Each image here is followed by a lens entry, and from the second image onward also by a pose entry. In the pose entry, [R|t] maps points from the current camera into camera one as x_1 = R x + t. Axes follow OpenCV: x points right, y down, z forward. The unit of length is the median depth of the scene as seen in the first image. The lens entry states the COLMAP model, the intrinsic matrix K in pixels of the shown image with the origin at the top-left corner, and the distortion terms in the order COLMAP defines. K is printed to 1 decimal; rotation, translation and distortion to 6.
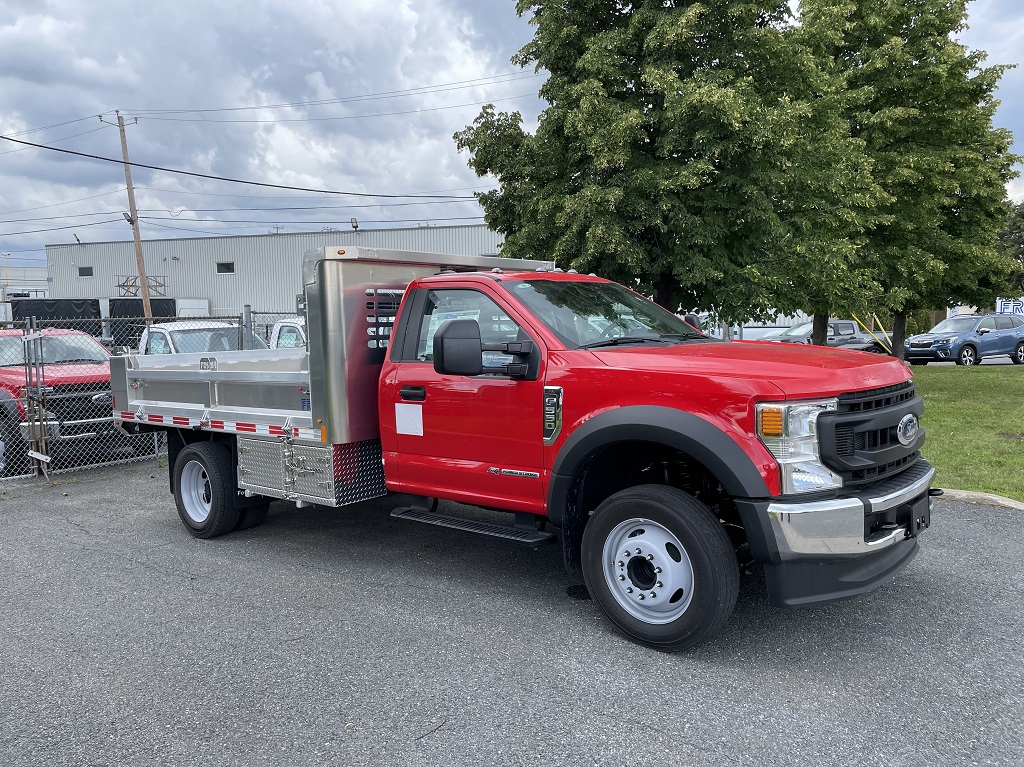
lens RADIAL K [[774.6, 0, 517.1], [0, 774.6, 380.0], [0, 0, 1]] dist [0.043220, -0.041301]
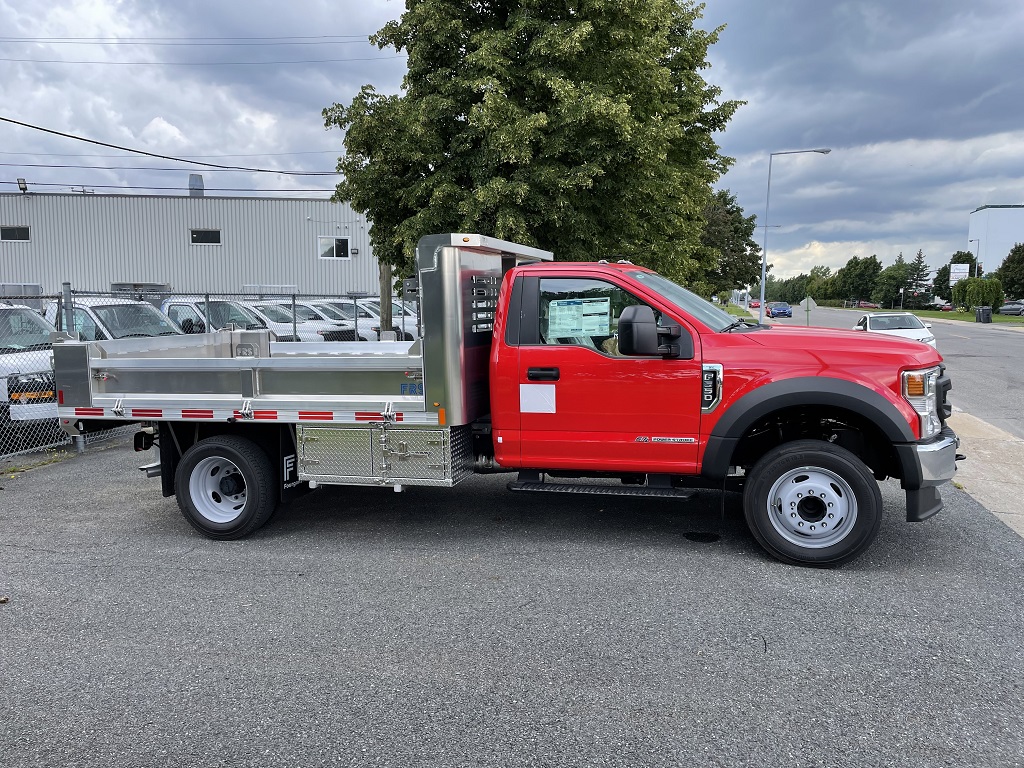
lens RADIAL K [[774.6, 0, 517.1], [0, 774.6, 385.2], [0, 0, 1]] dist [0.043220, -0.041301]
pose [[0.913007, -0.030865, 0.406775, -0.505413], [0.019791, 0.999311, 0.031403, -0.002120], [-0.407464, -0.020621, 0.912988, 0.024262]]
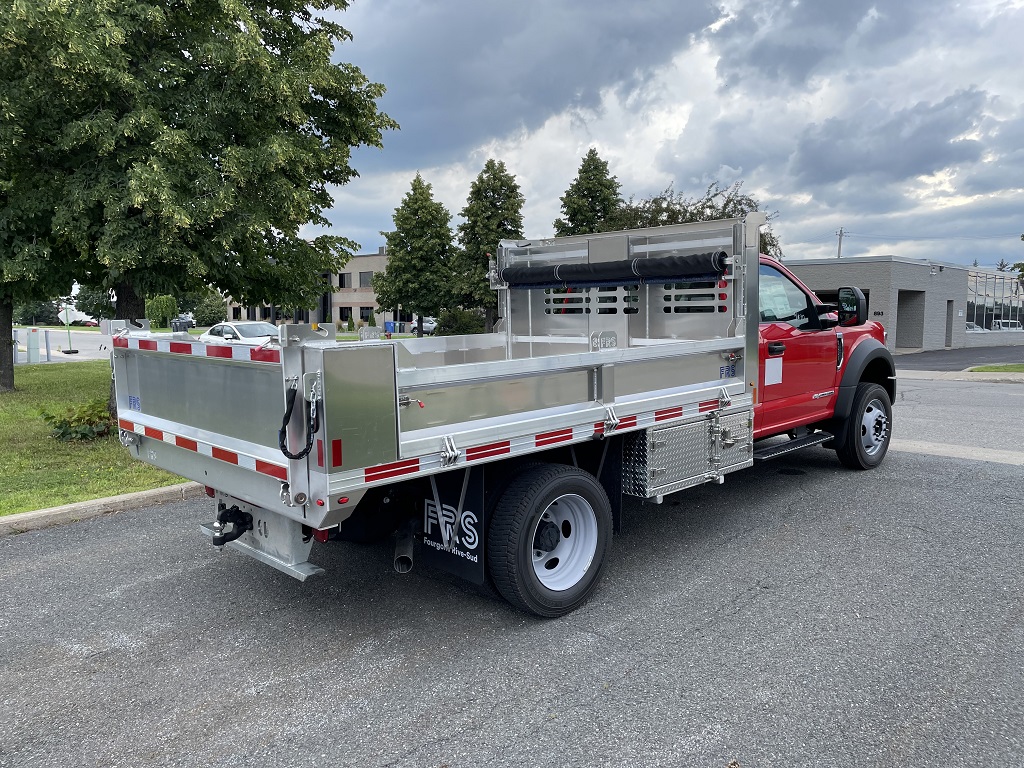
lens RADIAL K [[774.6, 0, 511.0], [0, 774.6, 384.8], [0, 0, 1]] dist [0.043220, -0.041301]
pose [[0.111967, -0.077647, 0.990674, -1.141825], [0.084682, 0.994062, 0.068342, -0.036739], [-0.990097, 0.076241, 0.117878, 1.053486]]
